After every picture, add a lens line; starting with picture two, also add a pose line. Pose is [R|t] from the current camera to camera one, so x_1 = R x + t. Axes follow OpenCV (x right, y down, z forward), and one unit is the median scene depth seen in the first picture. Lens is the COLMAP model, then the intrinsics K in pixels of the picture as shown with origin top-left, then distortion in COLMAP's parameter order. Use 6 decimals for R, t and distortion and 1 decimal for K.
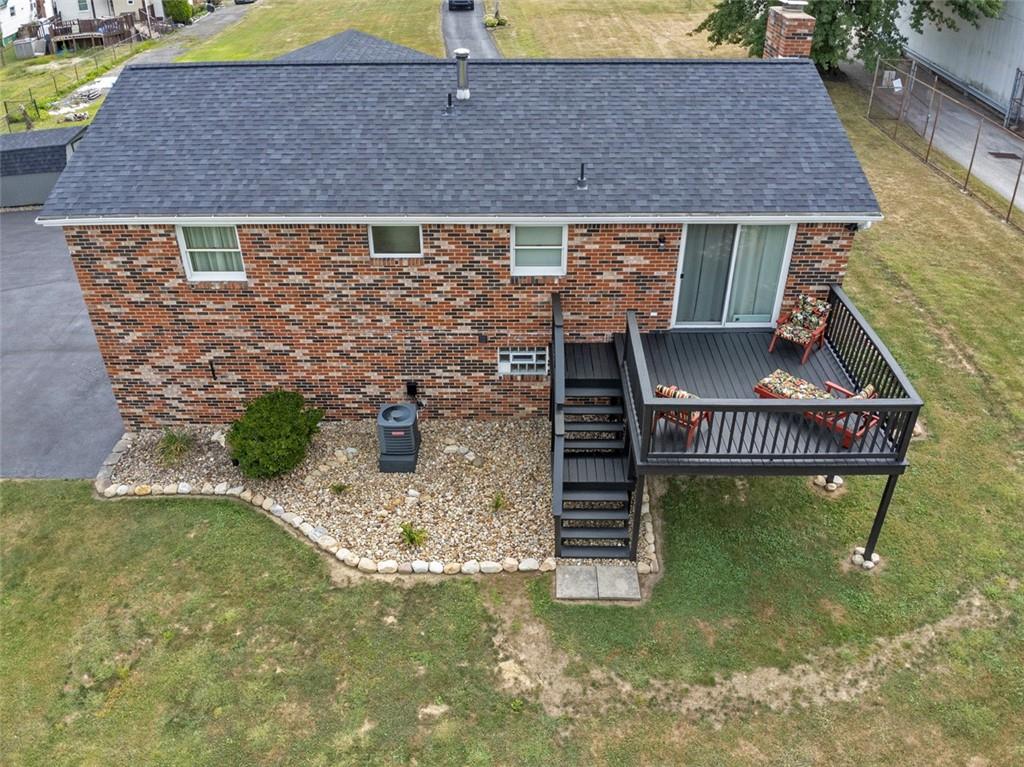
lens RADIAL K [[810.6, 0, 512.0], [0, 810.6, 383.5], [0, 0, 1]] dist [0.042766, -0.213885]
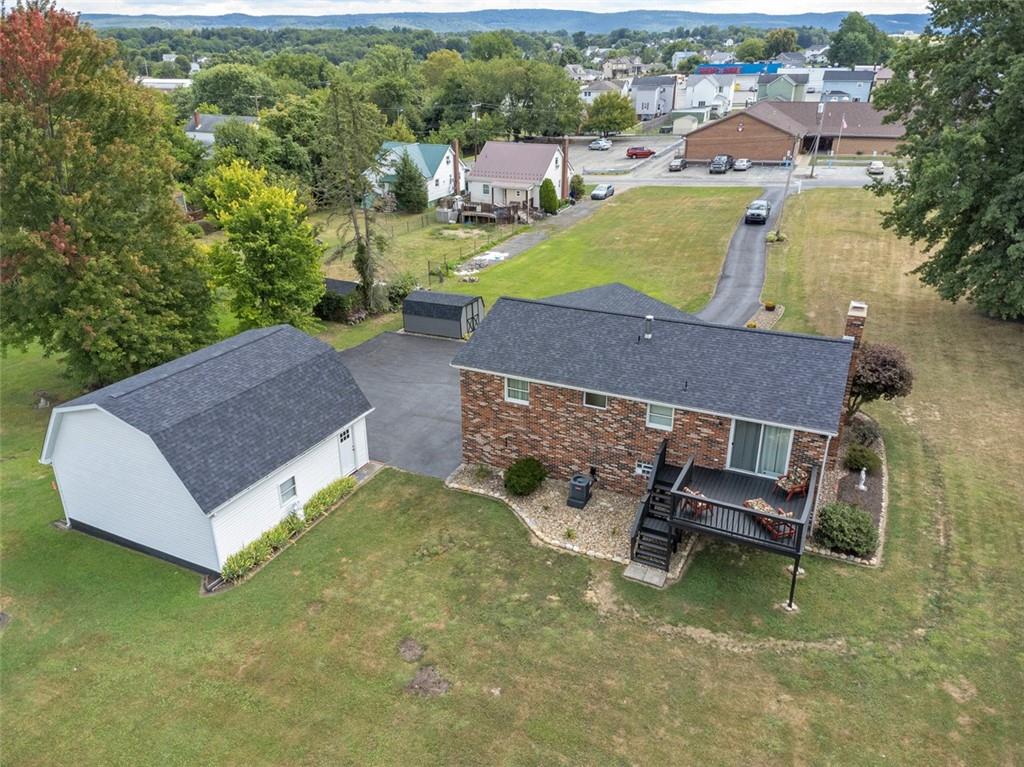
lens RADIAL K [[742.0, 0, 512.0], [0, 742.0, 383.5], [0, 0, 1]] dist [0.187853, -0.246819]
pose [[0.908675, 0.170865, -0.380940, 0.396869], [-0.228712, 0.967053, -0.111800, 0.053054], [0.349286, 0.188715, 0.917816, -0.895649]]
